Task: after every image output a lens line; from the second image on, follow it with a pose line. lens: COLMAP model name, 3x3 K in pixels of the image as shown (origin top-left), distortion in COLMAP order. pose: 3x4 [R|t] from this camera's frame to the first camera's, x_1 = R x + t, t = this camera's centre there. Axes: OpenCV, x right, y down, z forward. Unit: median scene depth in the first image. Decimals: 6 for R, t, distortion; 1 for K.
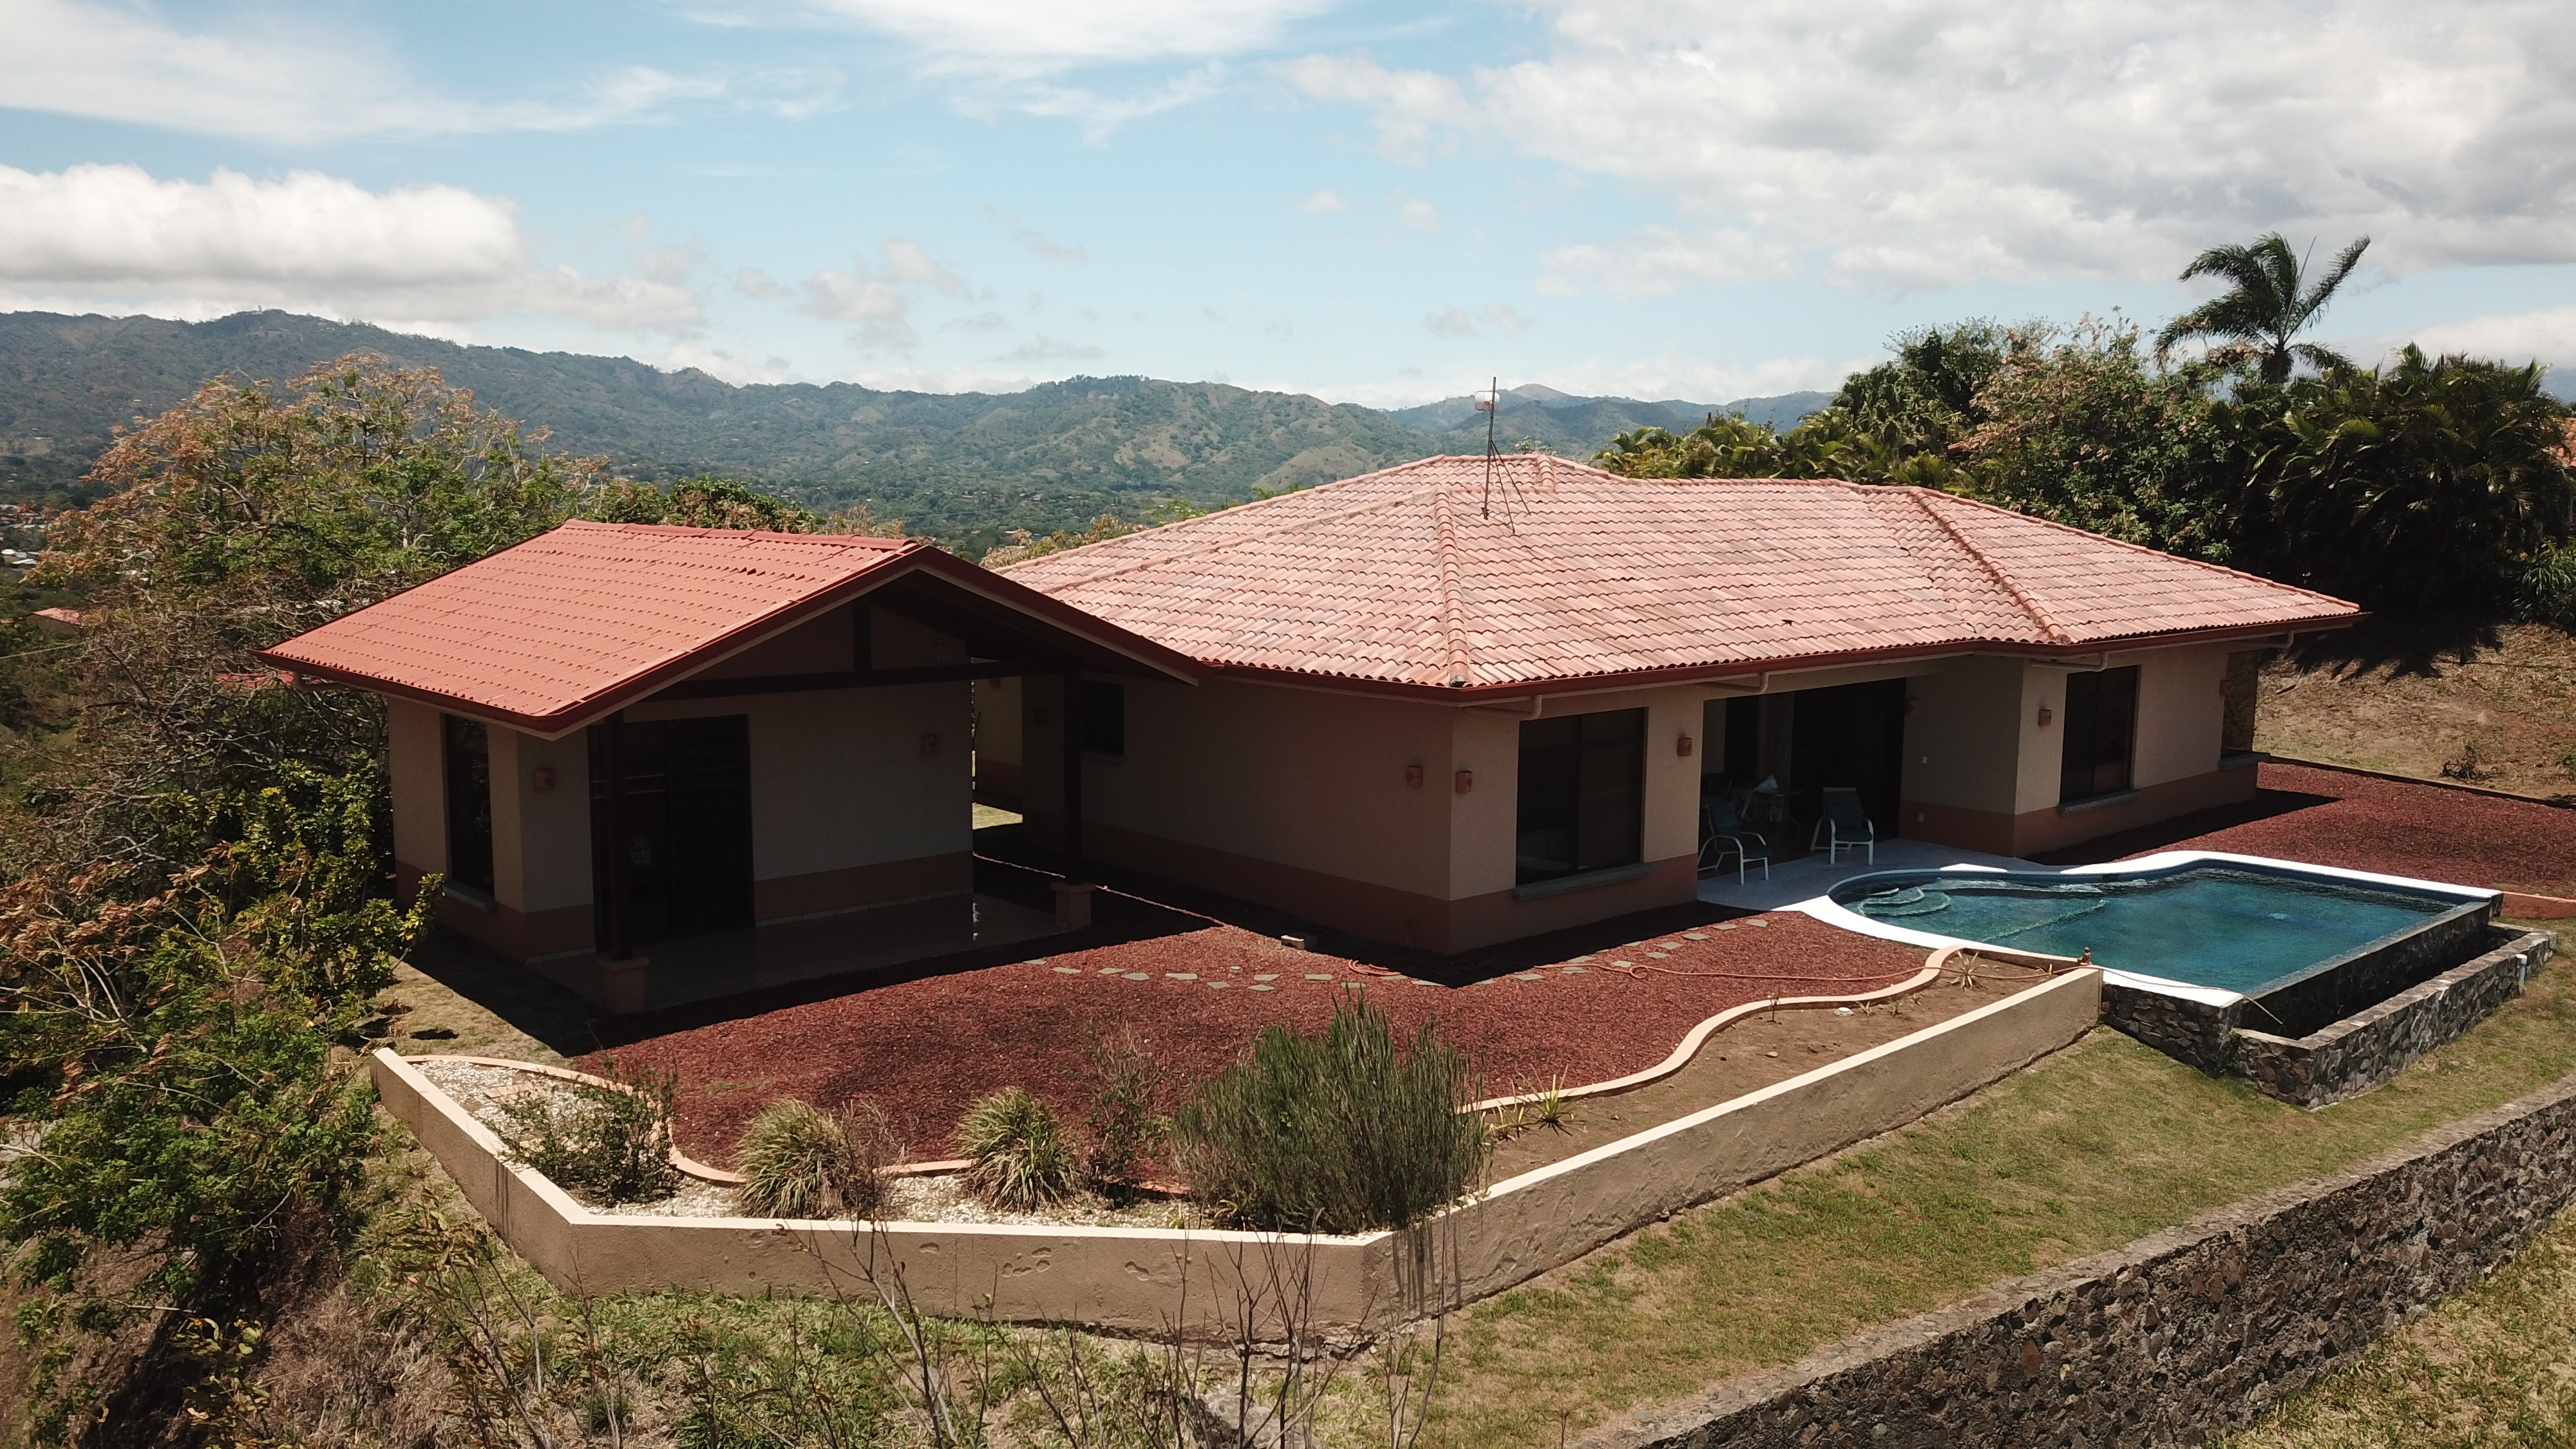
lens RADIAL K [[1952.6, 0, 1288.0], [0, 1952.6, 724.5], [0, 0, 1]] dist [0.039502, -0.000013]
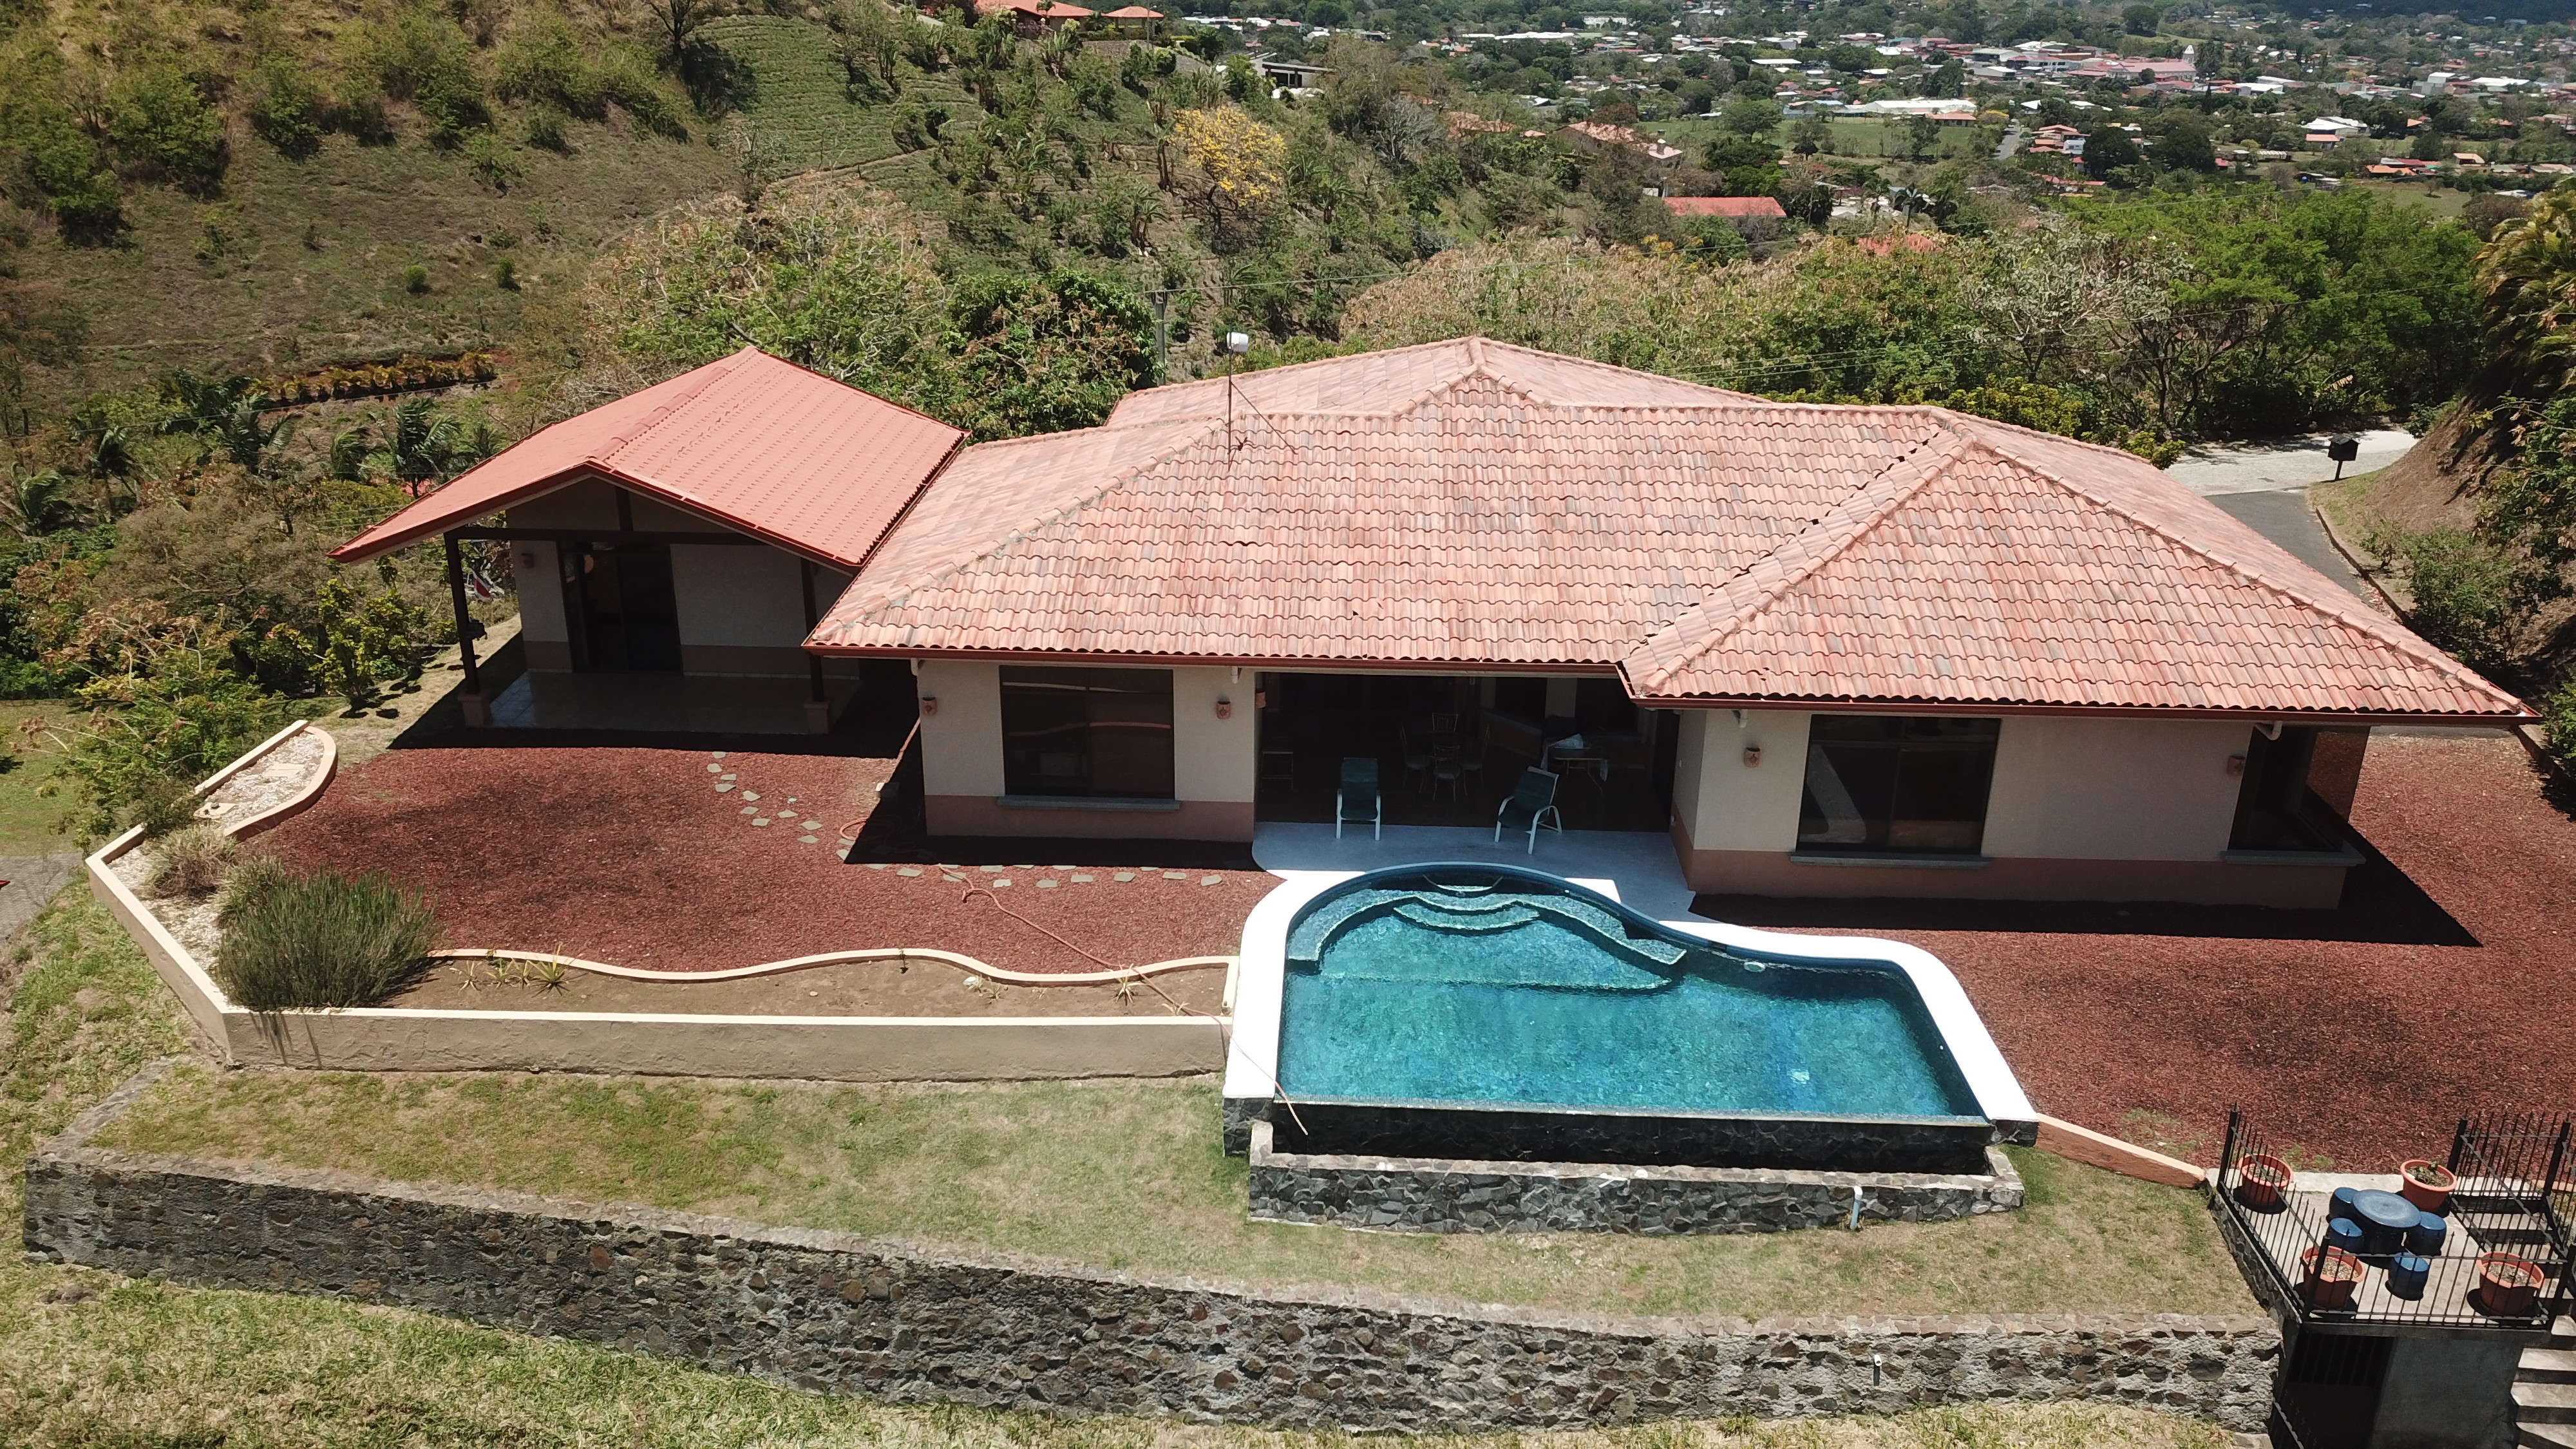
lens RADIAL K [[1965.4, 0, 1288.0], [0, 1965.4, 724.5], [0, 0, 1]] dist [-0.007234, 0.023284]
pose [[0.715656, 0.252352, -0.651272, 1.171891], [-0.092158, 0.958414, 0.270093, -0.345643], [0.692346, -0.133273, 0.709151, 0.319151]]
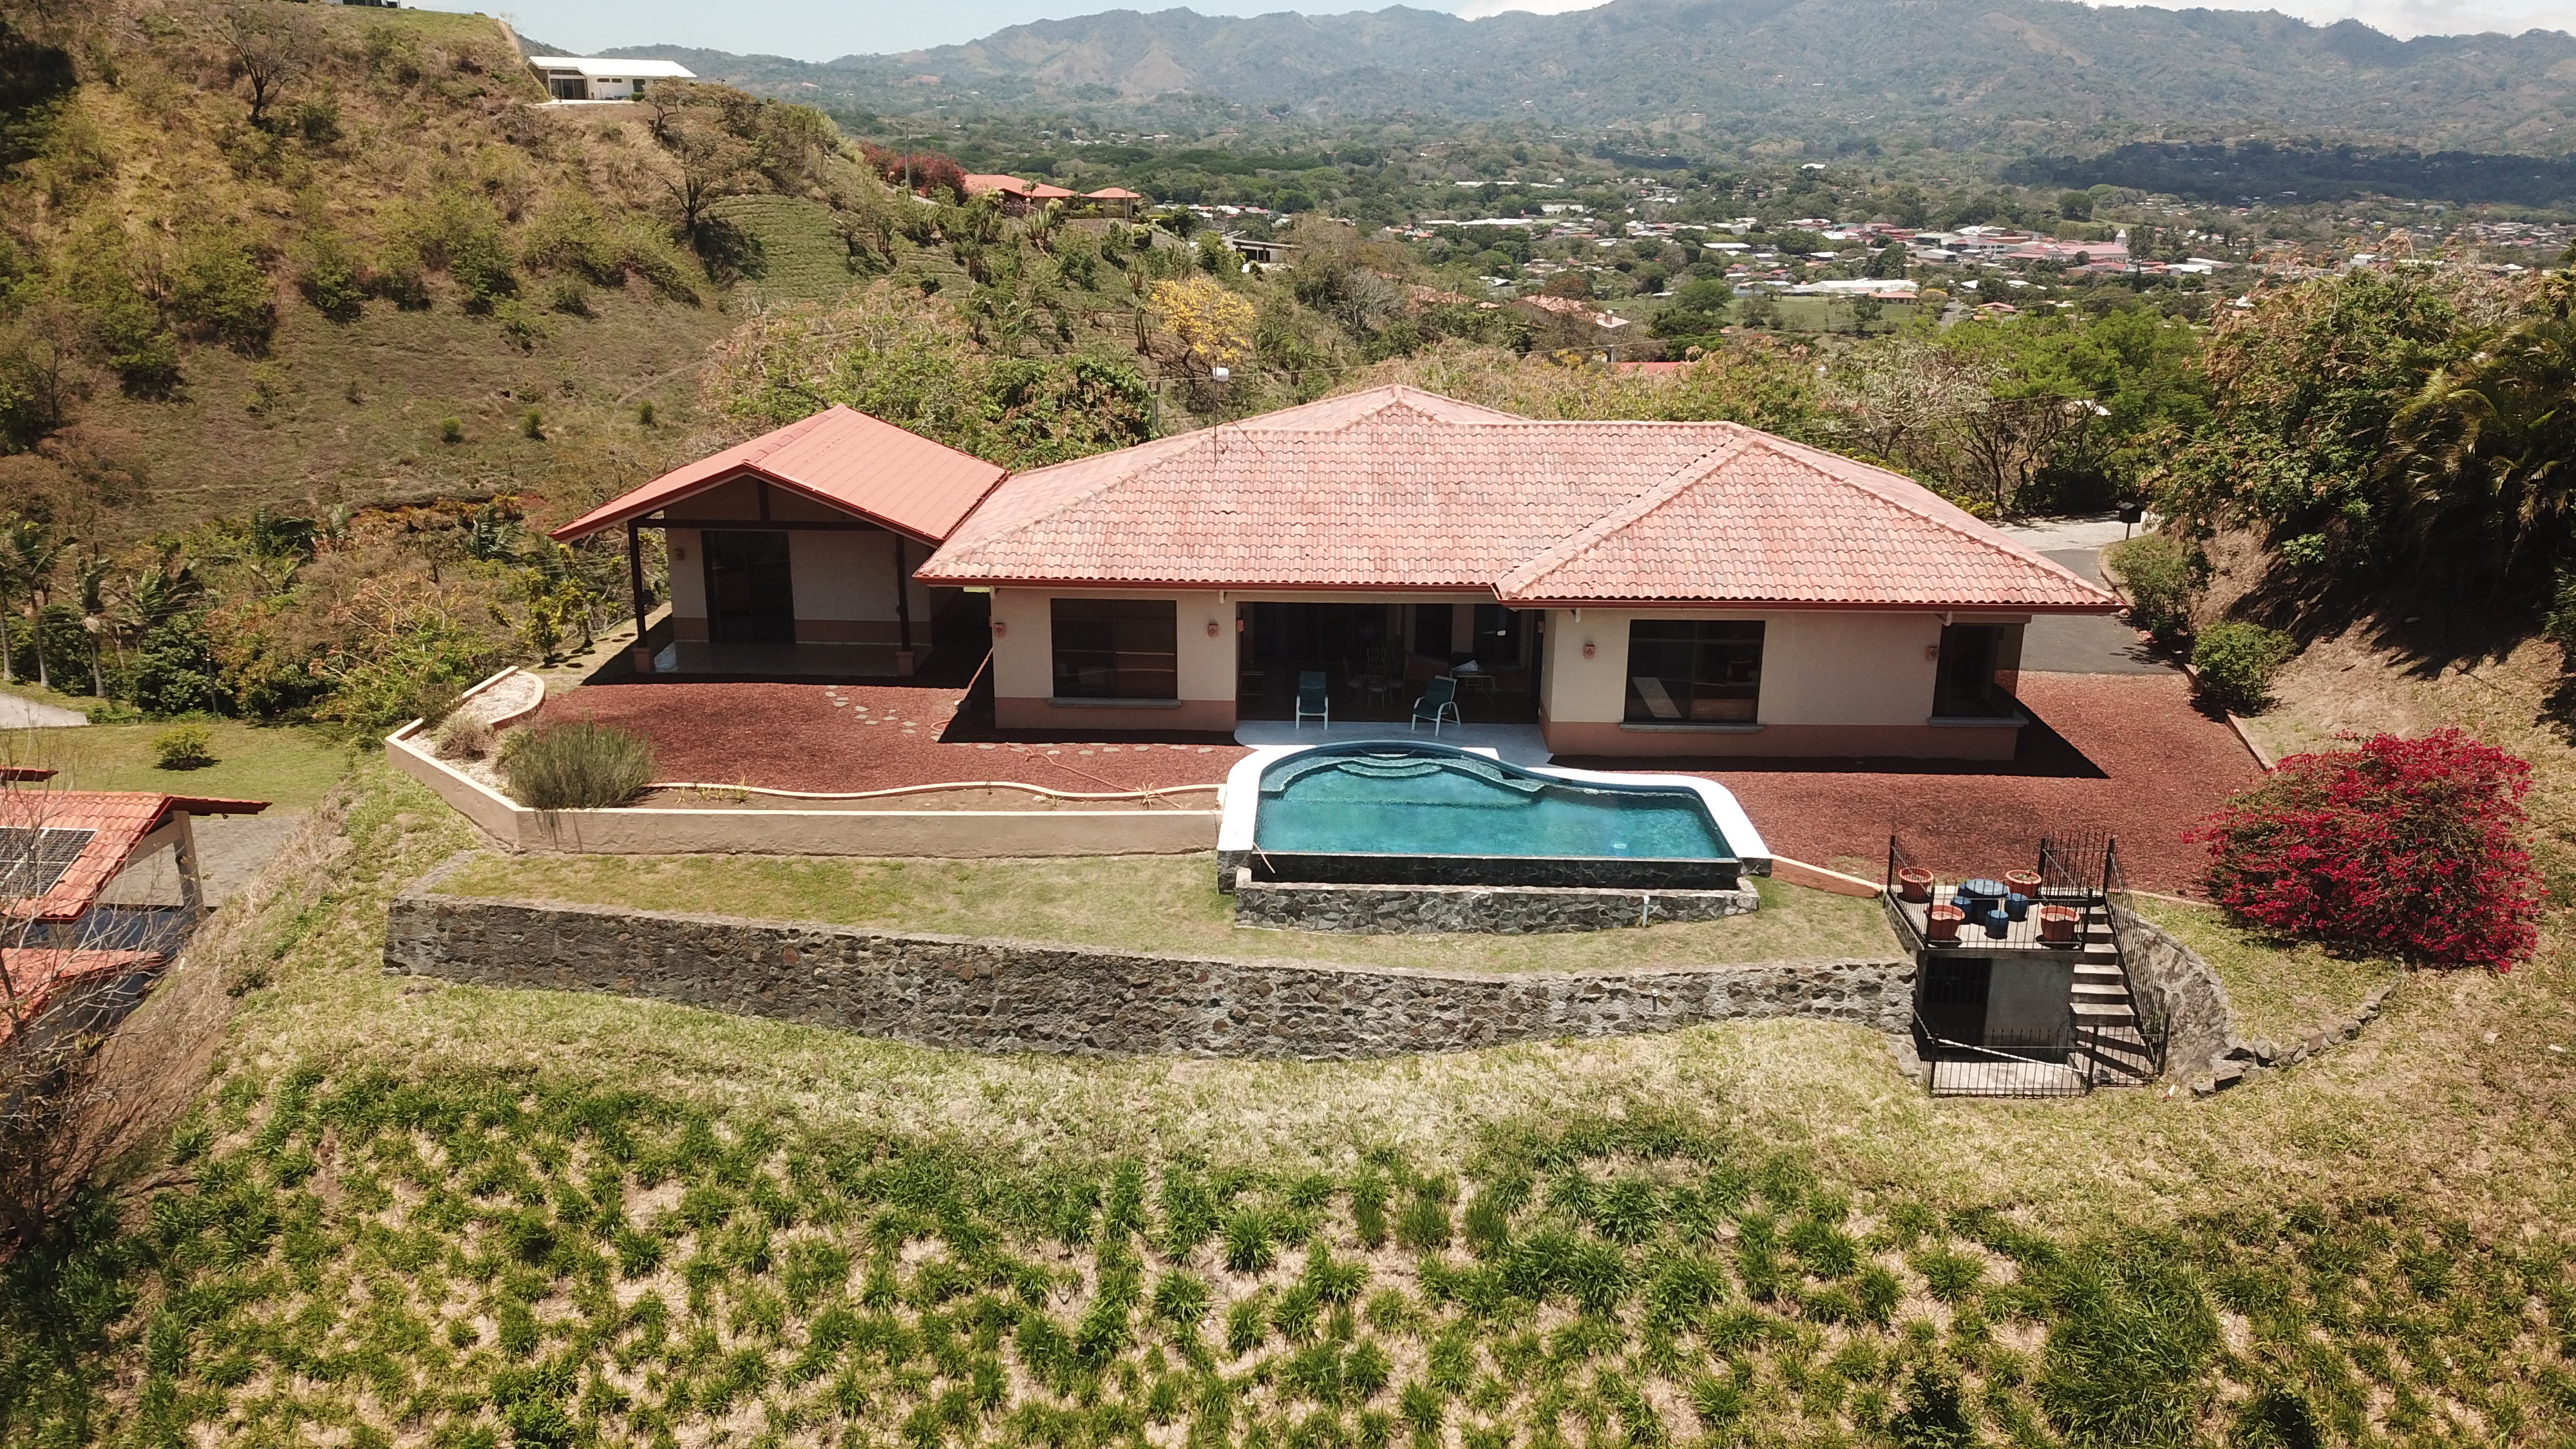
lens RADIAL K [[1945.5, 0, 1294.9], [0, 1945.5, 719.5], [0, 0, 1]] dist [0.008327, -0.003172]
pose [[0.728916, 0.189088, -0.657972, 1.550202], [-0.088076, 0.979014, 0.183776, -0.248551], [0.678914, -0.076006, 0.730273, -0.058927]]
